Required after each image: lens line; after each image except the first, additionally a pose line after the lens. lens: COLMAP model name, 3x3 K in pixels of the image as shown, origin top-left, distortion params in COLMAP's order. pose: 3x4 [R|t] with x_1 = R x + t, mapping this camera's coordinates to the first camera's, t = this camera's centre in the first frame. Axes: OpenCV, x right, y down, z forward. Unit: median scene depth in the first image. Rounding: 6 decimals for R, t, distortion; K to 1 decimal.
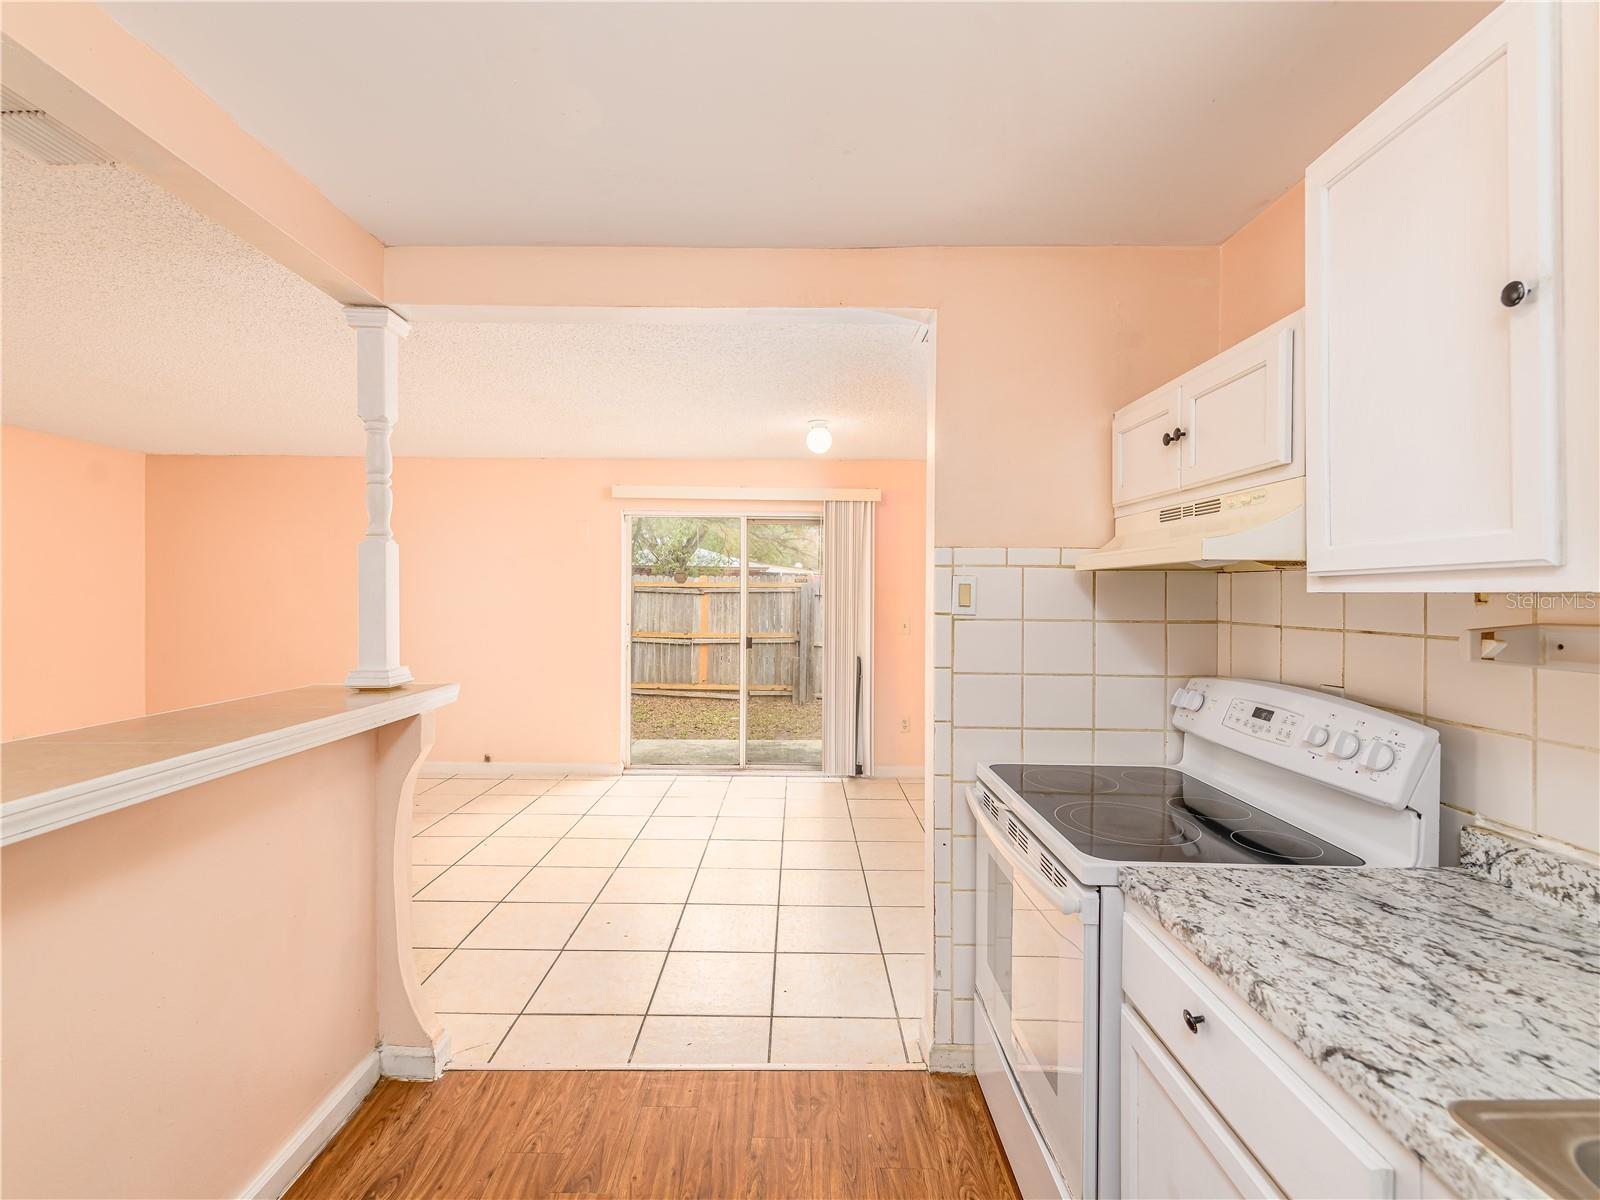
lens RADIAL K [[709.9, 0, 789.8], [0, 709.9, 608.1], [0, 0, 1]] dist [0.015120, -0.001859]
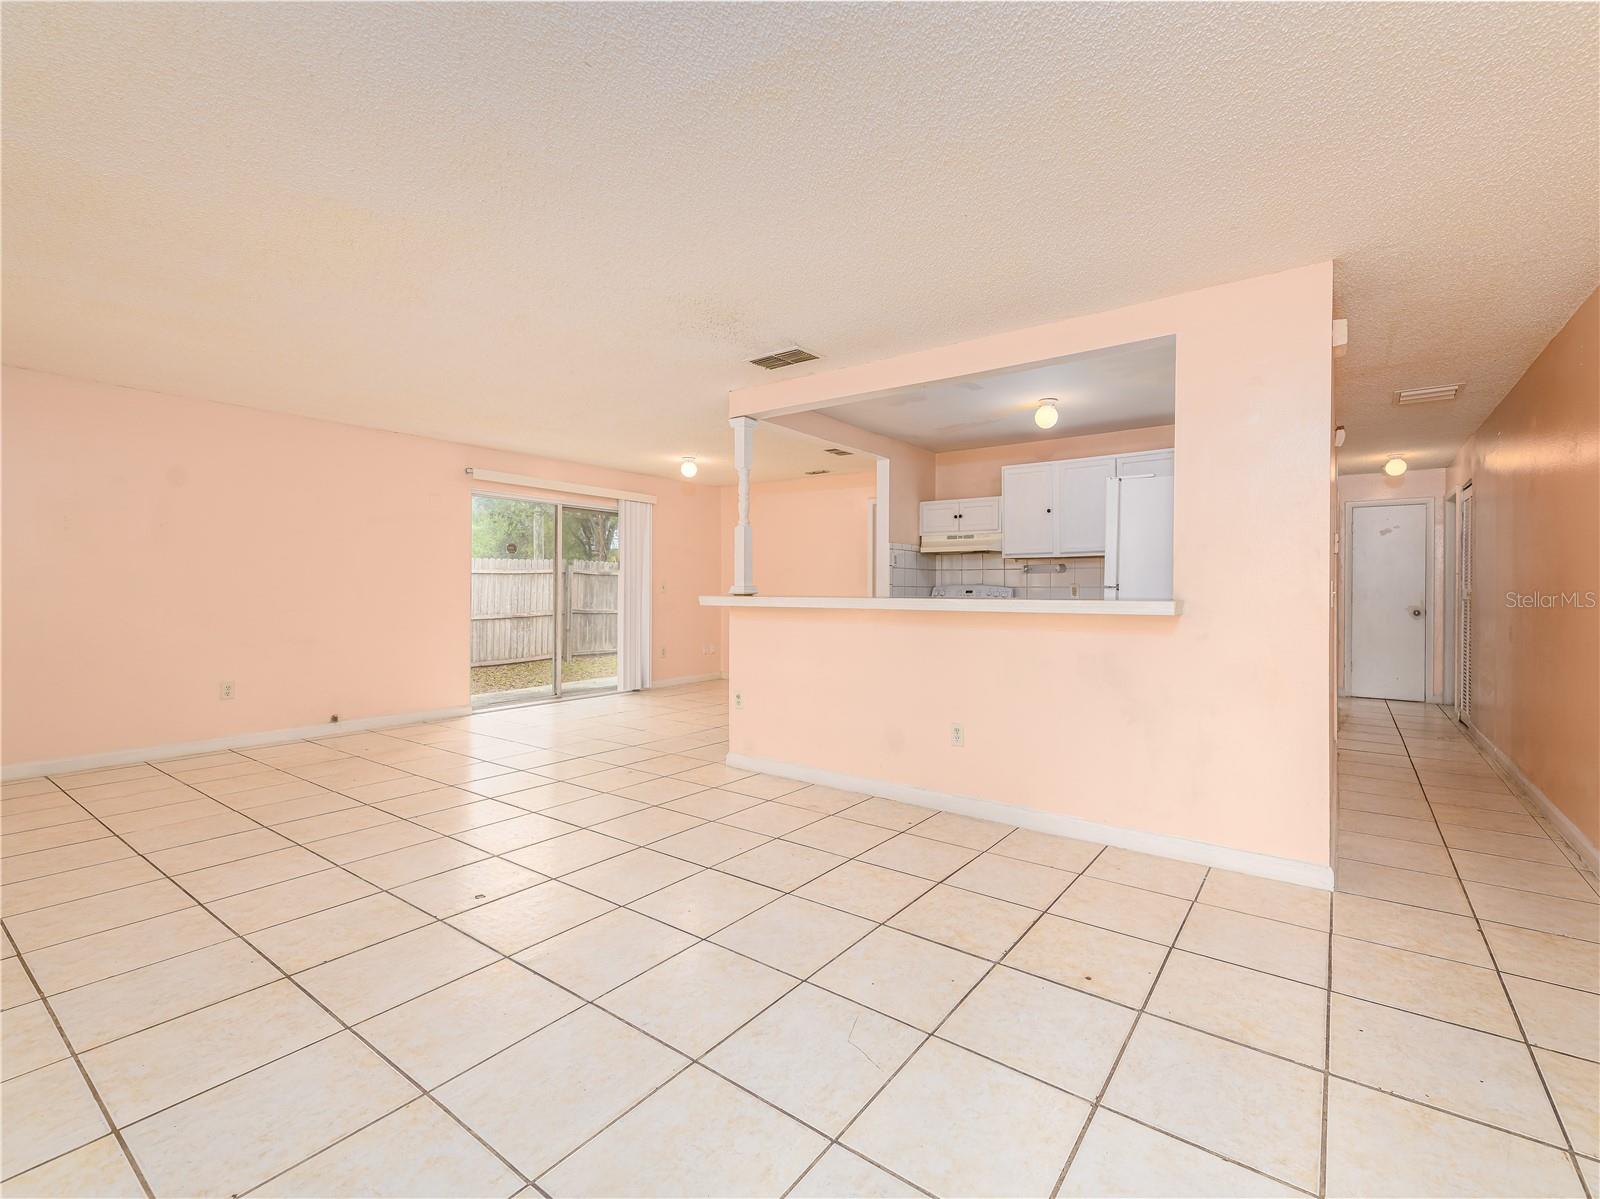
lens RADIAL K [[709.9, 0, 866.2], [0, 709.9, 591.6], [0, 0, 1]] dist [0.015120, -0.001859]
pose [[0.557264, -0.007138, 0.830304, -2.130523], [0.016266, 0.999865, -0.002321, 0.113859], [-0.830176, 0.014799, 0.557305, -0.489511]]
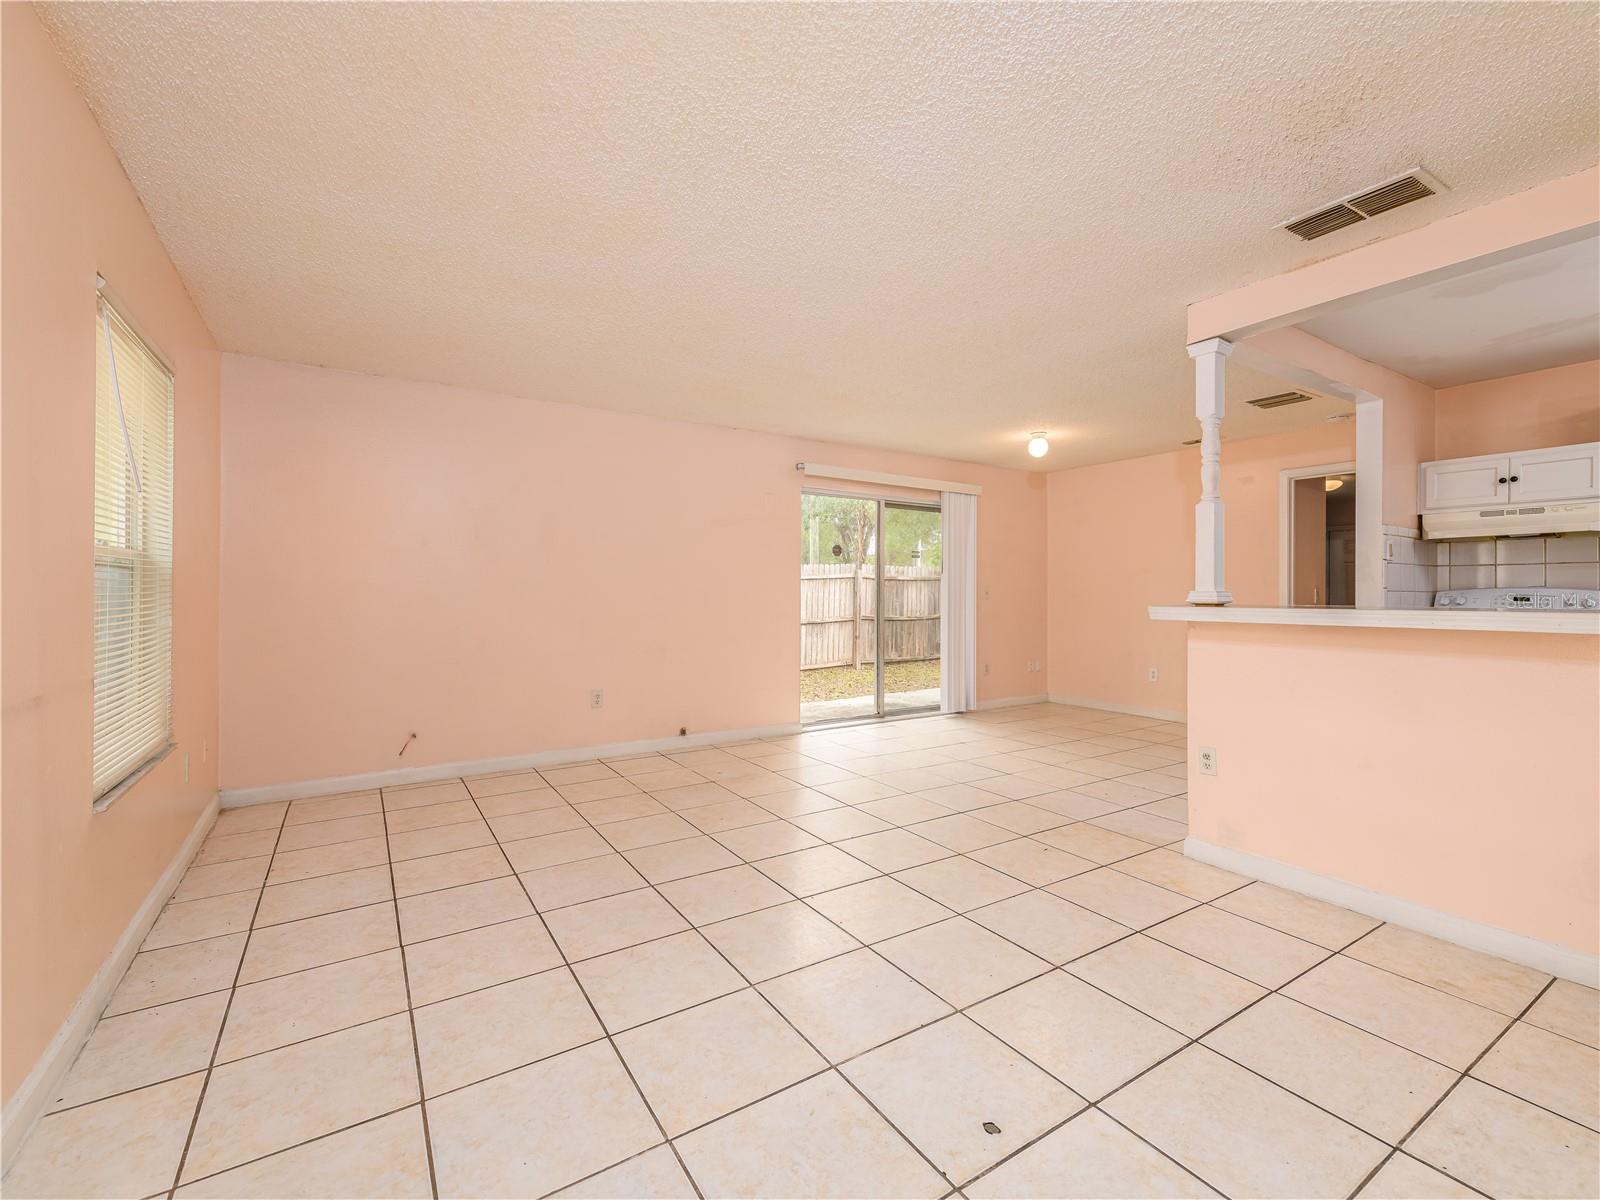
lens RADIAL K [[709.9, 0, 821.5], [0, 709.9, 597.3], [0, 0, 1]] dist [0.015120, -0.001859]
pose [[0.830117, -0.008236, 0.557528, -2.022170], [0.014320, 0.999876, -0.006551, 0.096122], [-0.557405, 0.013422, 0.830132, 0.241497]]
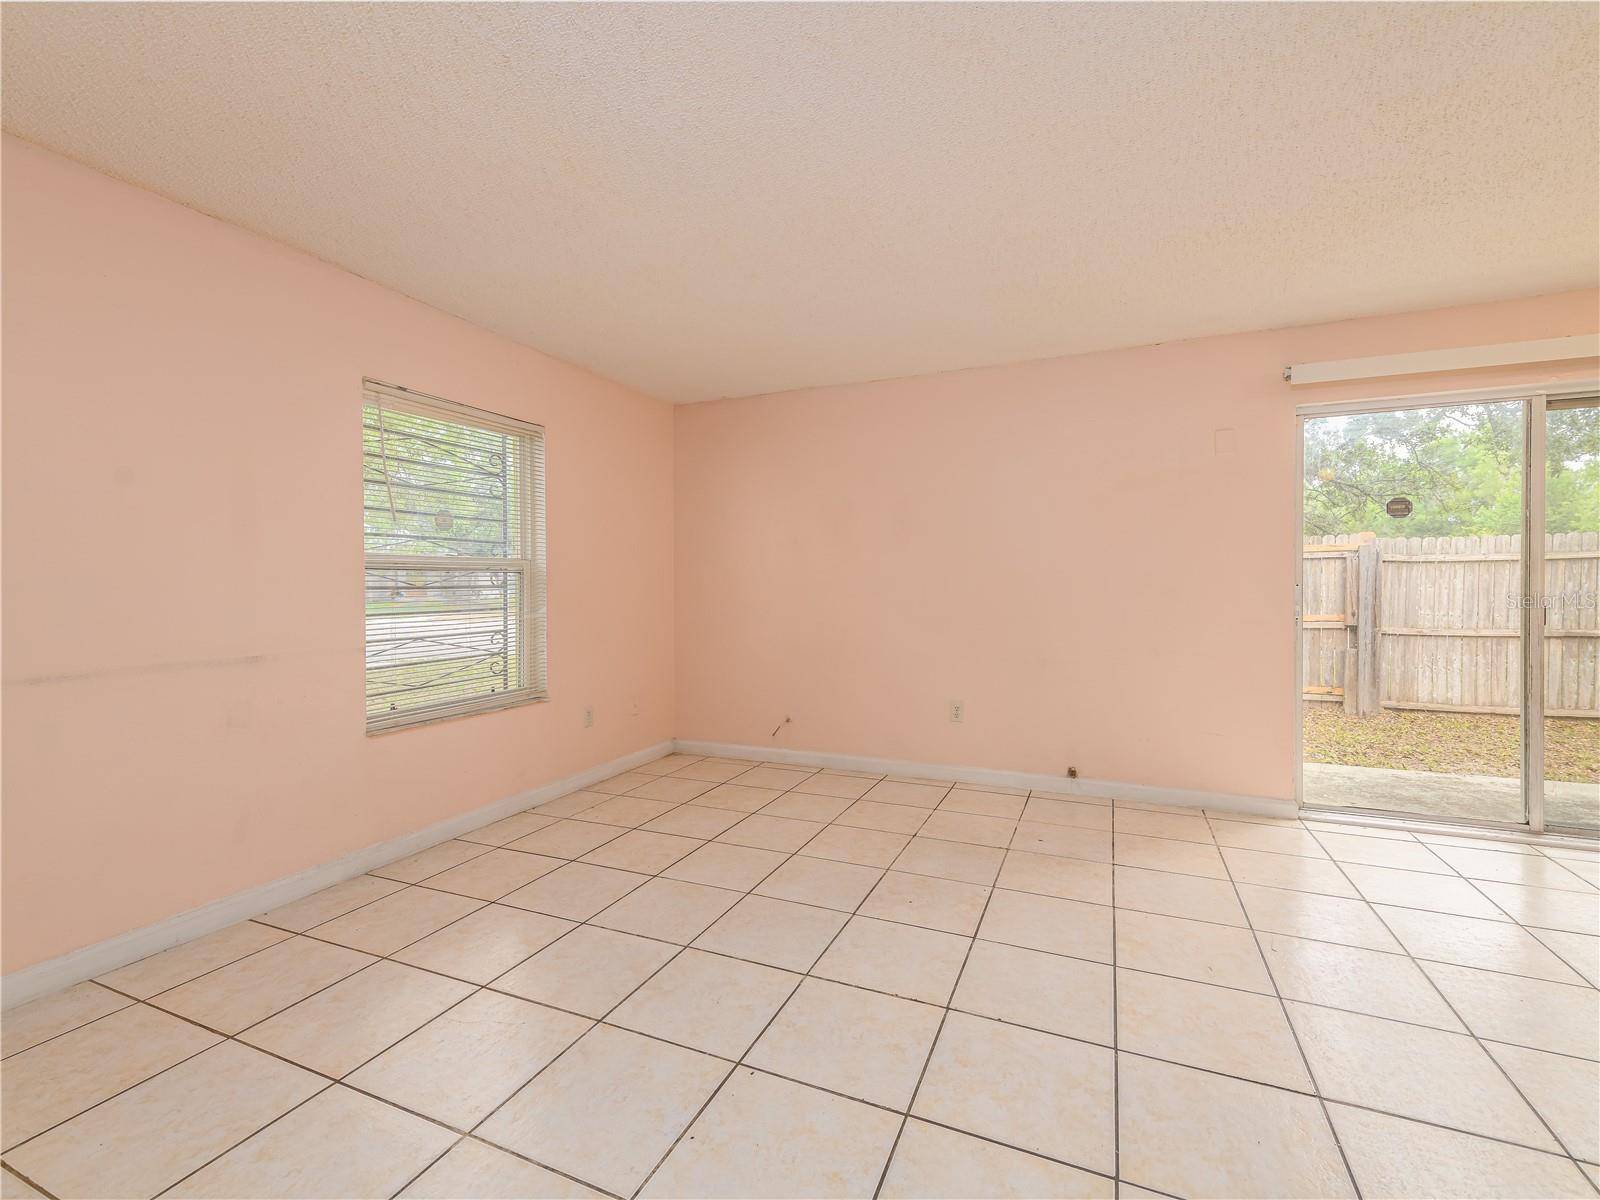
lens RADIAL K [[709.9, 0, 798.6], [0, 709.9, 591.7], [0, 0, 1]] dist [0.015120, -0.001859]
pose [[0.918470, -0.007950, -0.395411, -0.987099], [0.002790, 0.999903, -0.013623, 0.094875], [0.395481, 0.011409, 0.918403, 0.577508]]
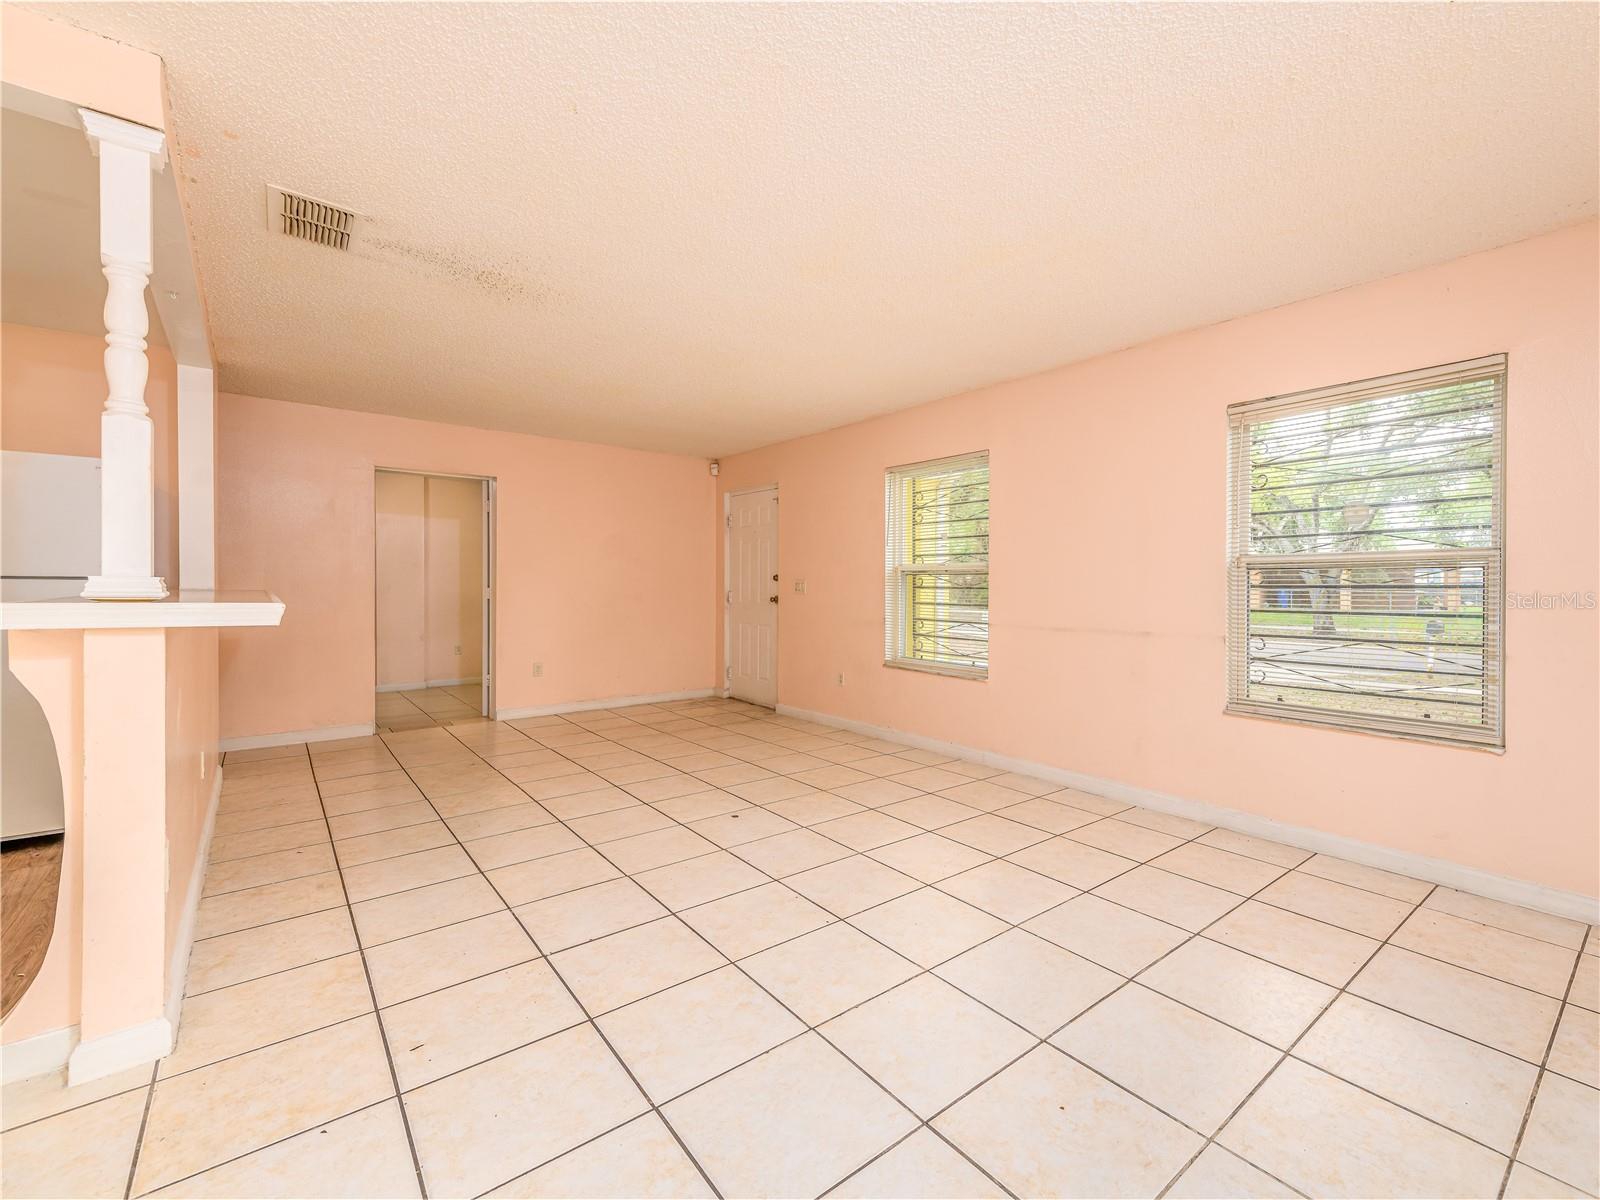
lens RADIAL K [[702.5, 0, 885.5], [0, 702.5, 576.9], [0, 0, 1]] dist [0.016332, -0.000309]
pose [[-0.752307, -0.017433, -0.658582, -0.684624], [-0.022179, 0.999753, -0.001128, 0.066744], [0.658439, 0.013758, -0.752508, 2.115946]]
